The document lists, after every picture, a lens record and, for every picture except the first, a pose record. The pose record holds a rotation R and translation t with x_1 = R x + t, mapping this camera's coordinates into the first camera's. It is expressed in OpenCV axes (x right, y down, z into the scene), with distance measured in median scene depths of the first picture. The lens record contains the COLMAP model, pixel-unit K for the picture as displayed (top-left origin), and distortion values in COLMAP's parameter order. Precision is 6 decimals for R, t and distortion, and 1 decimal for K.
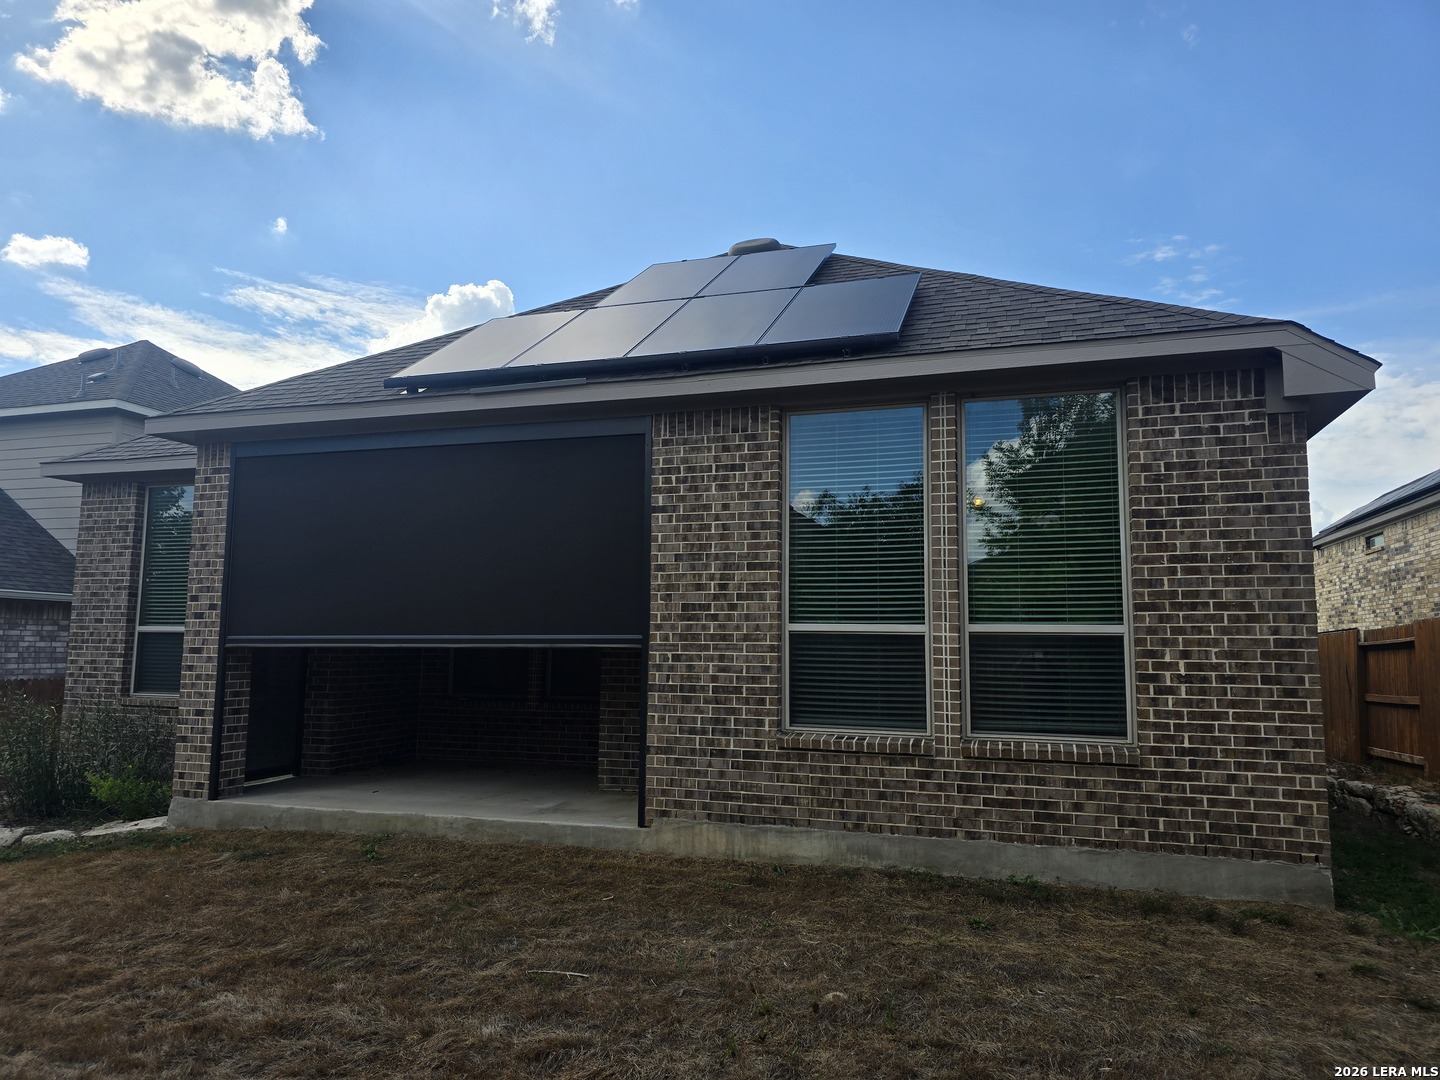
lens RADIAL K [[973.7, 0, 730.6], [0, 973.7, 515.6], [0, 0, 1]] dist [0.063976, -0.051918]
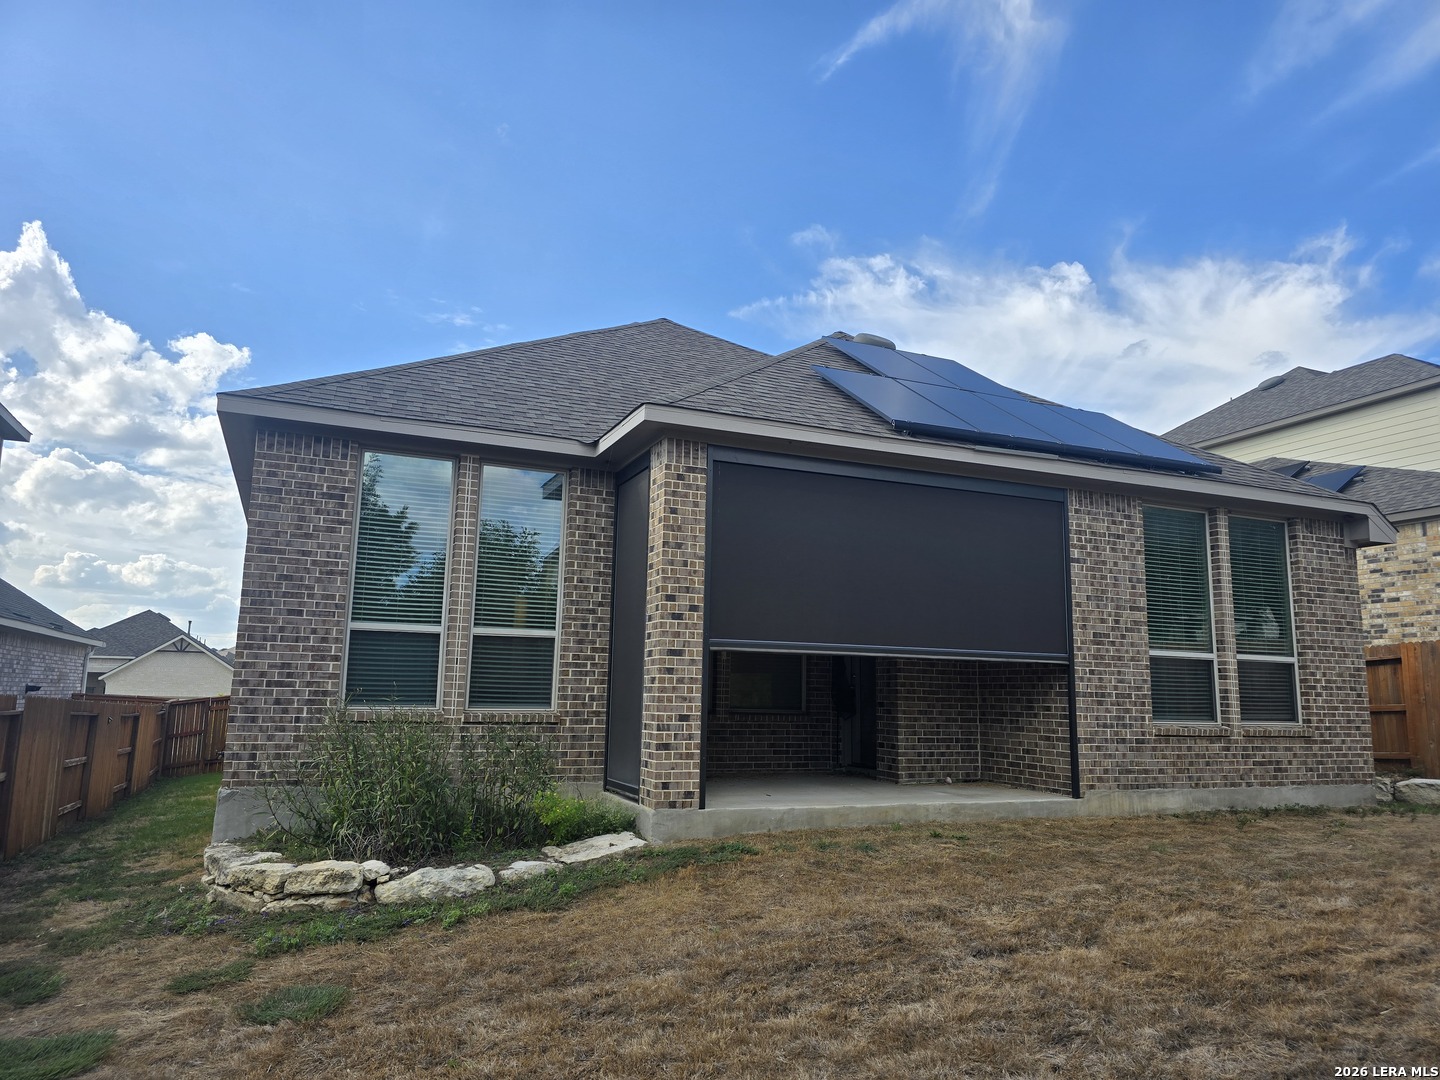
lens RADIAL K [[973.7, 0, 716.3], [0, 973.7, 532.8], [0, 0, 1]] dist [0.063976, -0.051918]
pose [[0.744822, 0.114408, 0.657382, -1.366805], [-0.099564, 0.993218, -0.060047, 0.087916], [-0.659793, -0.020727, 0.751161, 0.323503]]
